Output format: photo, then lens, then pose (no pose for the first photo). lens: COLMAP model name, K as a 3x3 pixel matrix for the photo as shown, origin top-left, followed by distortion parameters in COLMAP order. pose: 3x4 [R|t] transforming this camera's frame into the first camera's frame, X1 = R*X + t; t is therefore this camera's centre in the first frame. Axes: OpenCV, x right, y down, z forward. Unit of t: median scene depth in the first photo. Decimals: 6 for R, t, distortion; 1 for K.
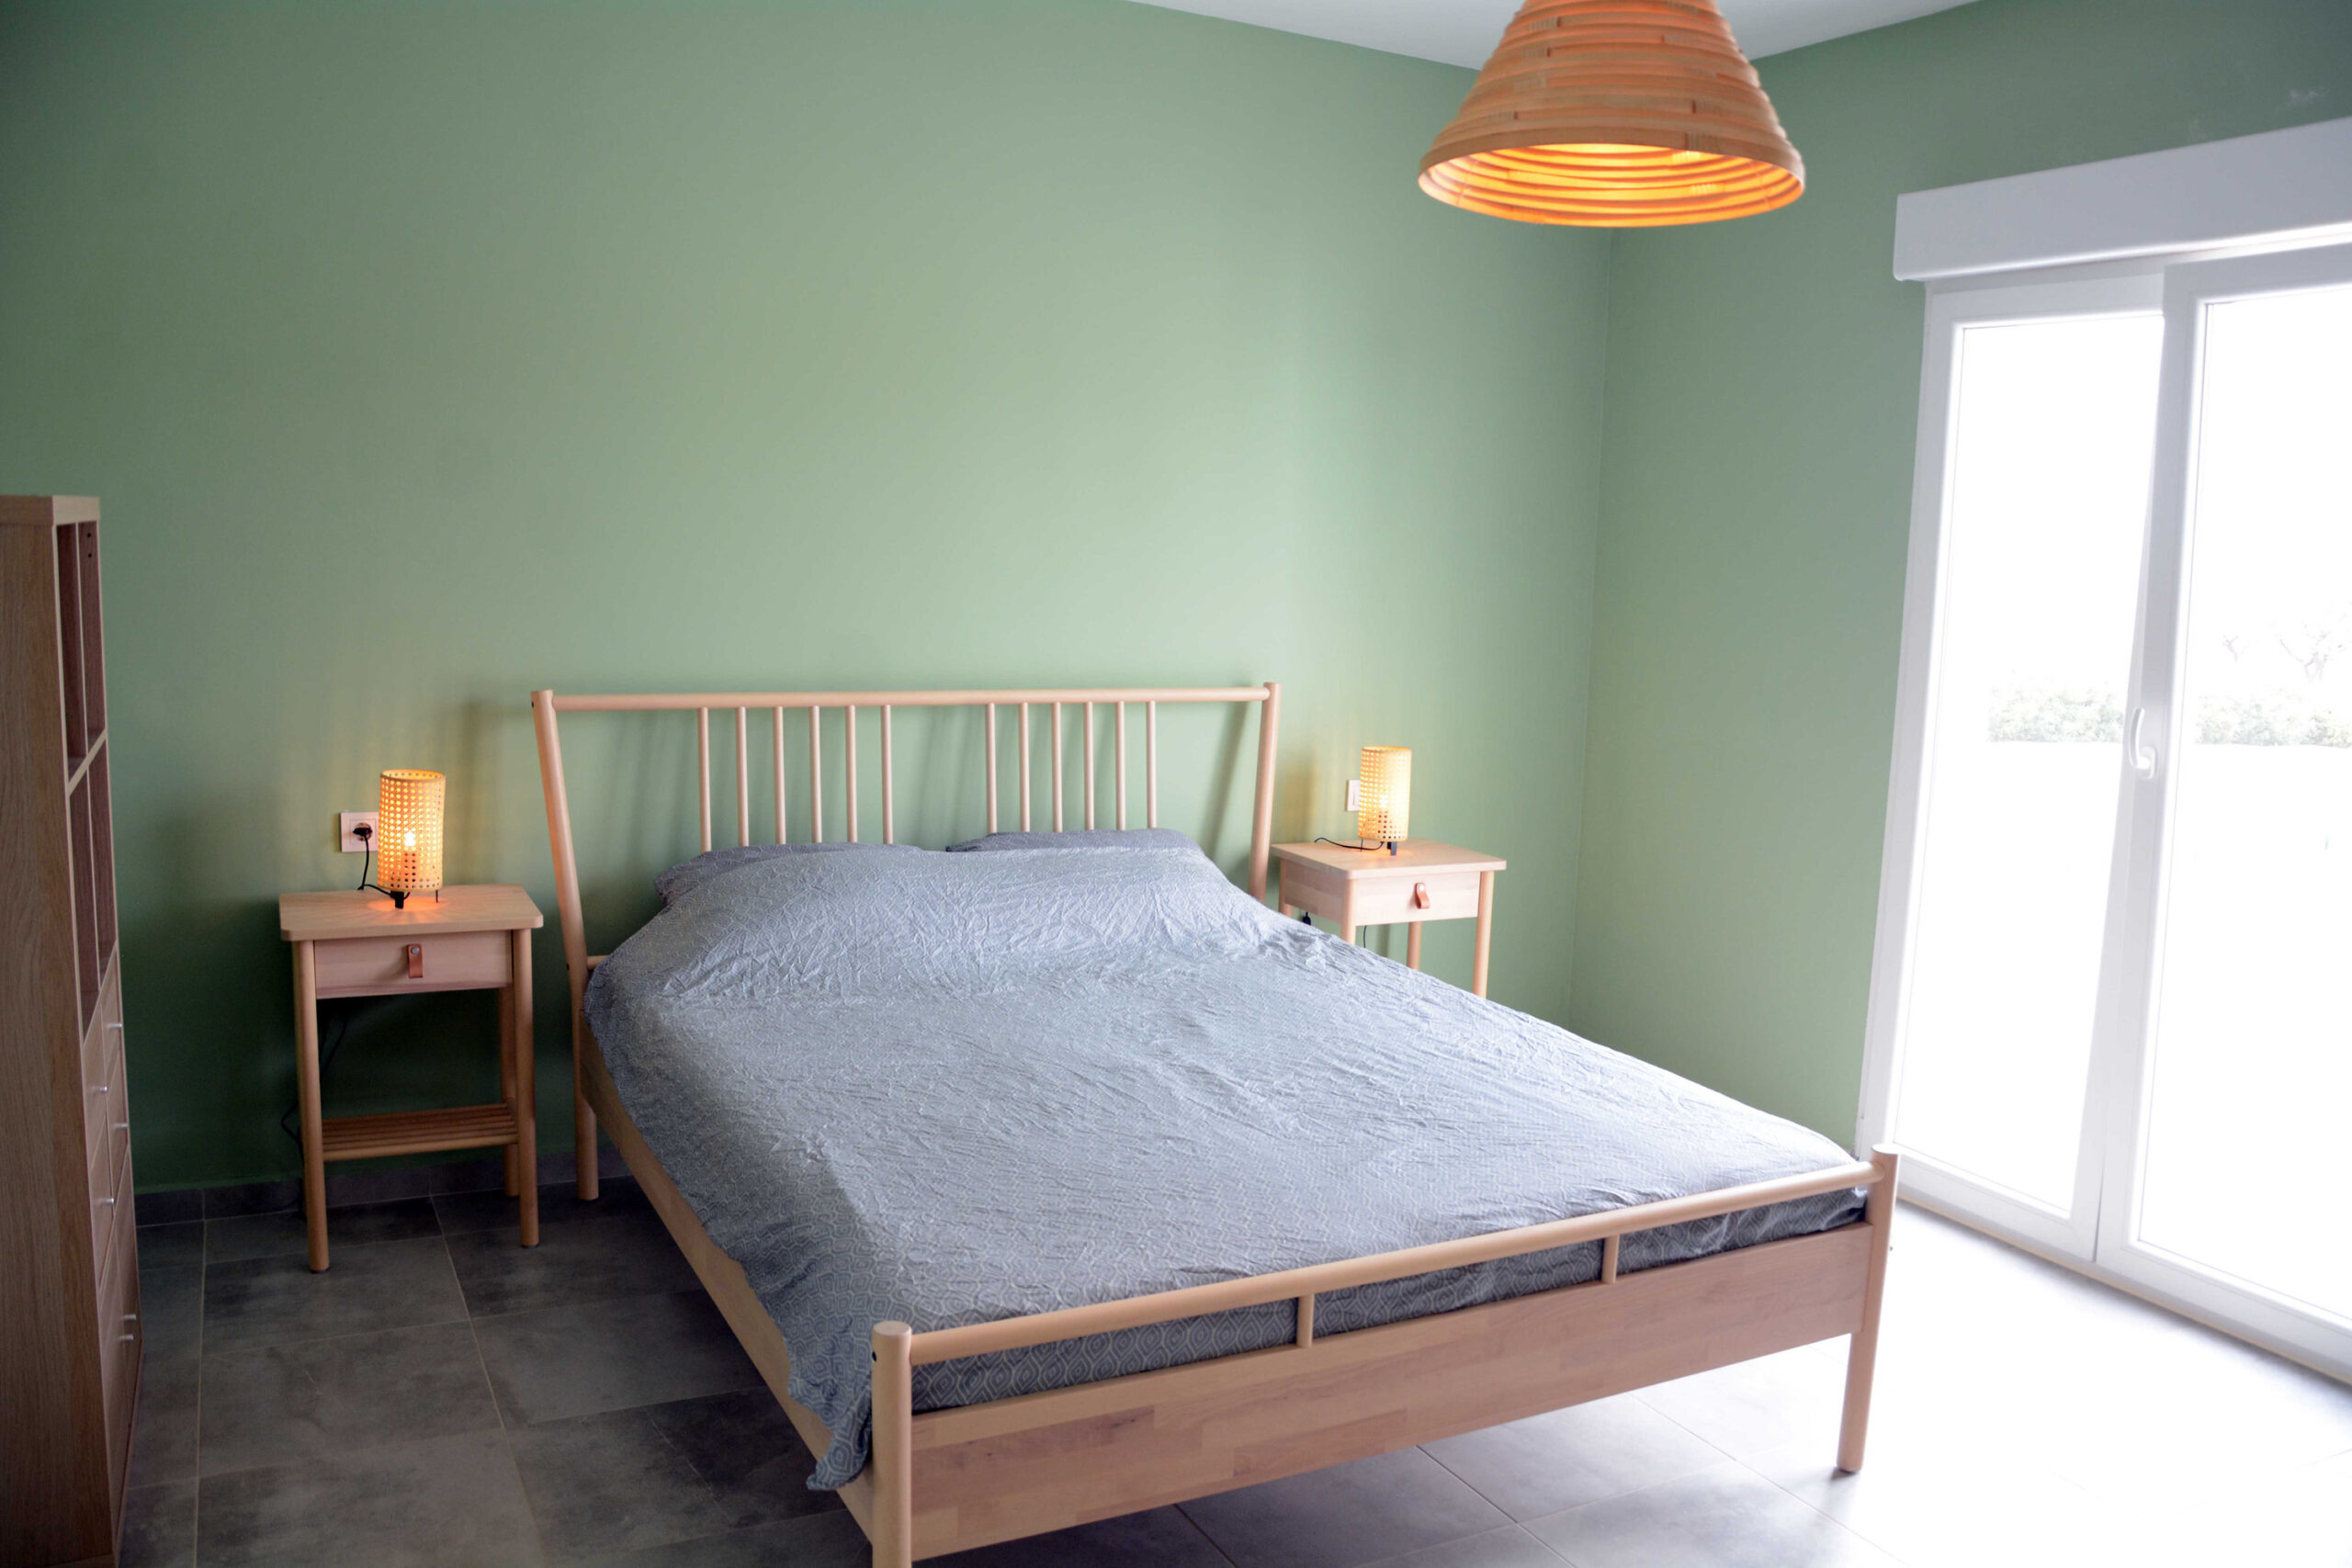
lens RADIAL K [[1872.8, 0, 1208.9], [0, 1872.8, 810.0], [0, 0, 1]] dist [-0.155879, 0.133875]
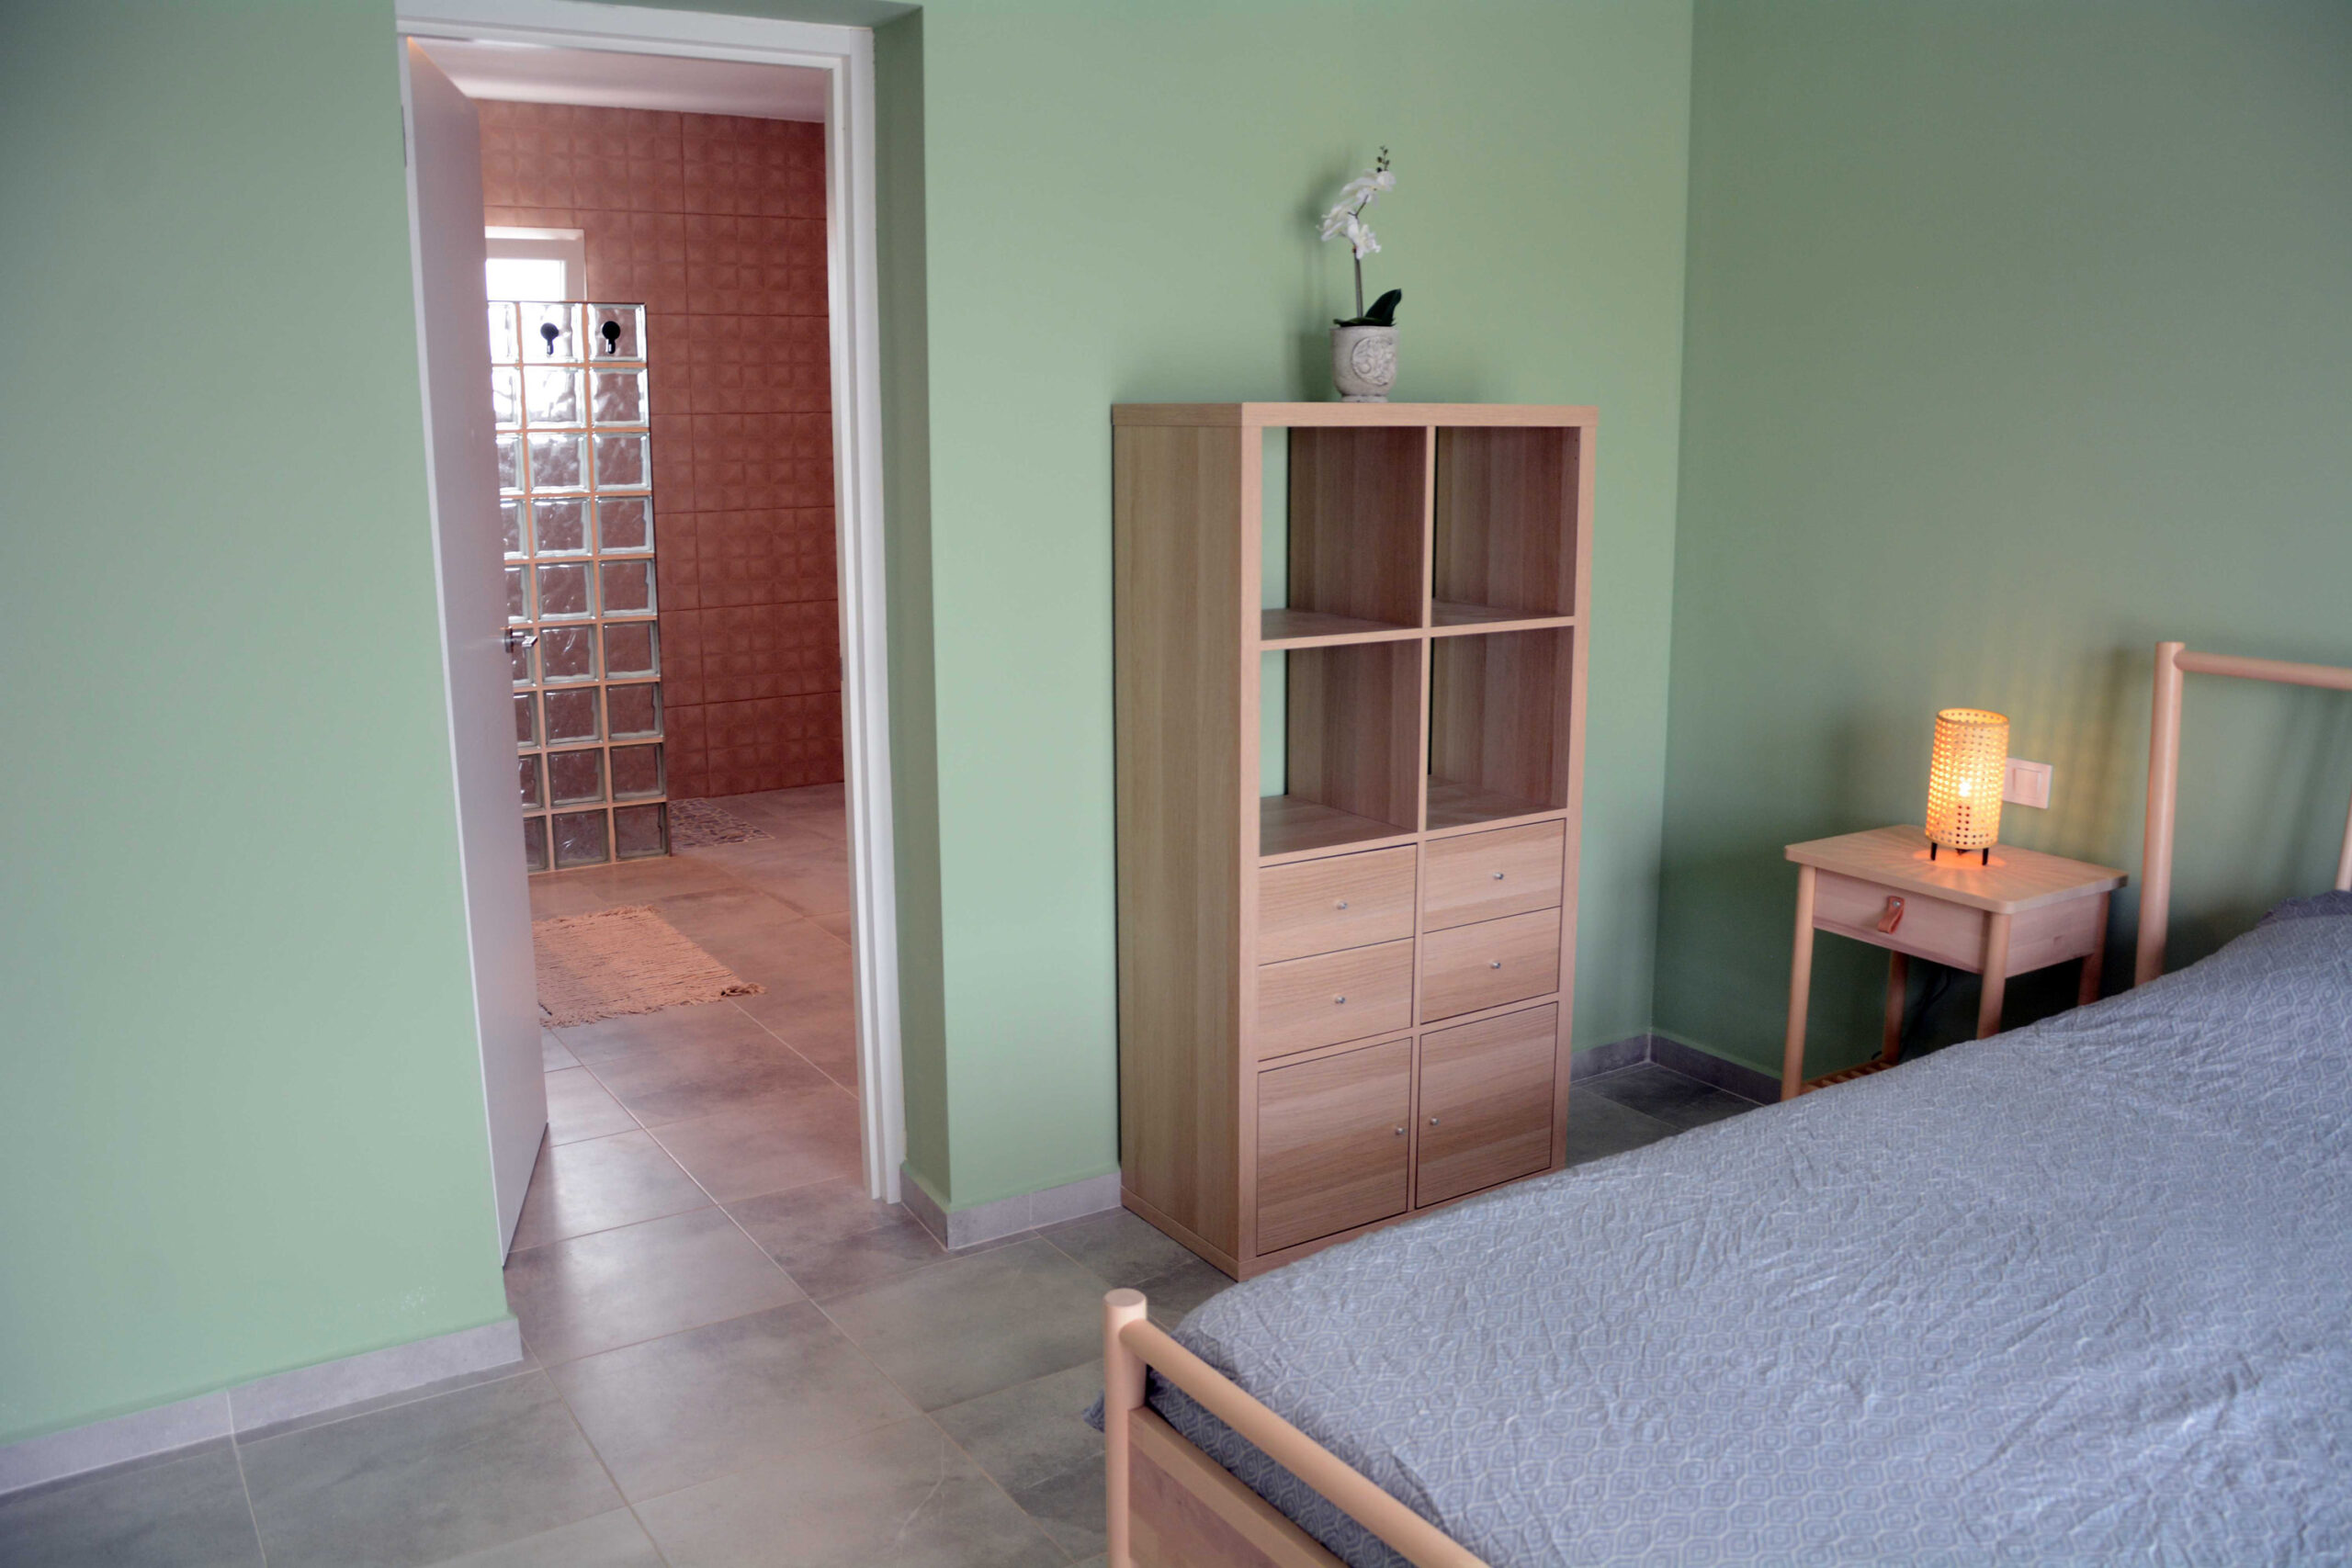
lens RADIAL K [[1872.8, 0, 1208.9], [0, 1872.8, 810.0], [0, 0, 1]] dist [-0.155879, 0.133875]
pose [[0.103678, 0.171765, -0.979667, 0.417033], [-0.139396, 0.977763, 0.156679, -0.064463], [0.984794, 0.120317, 0.125315, 0.542188]]
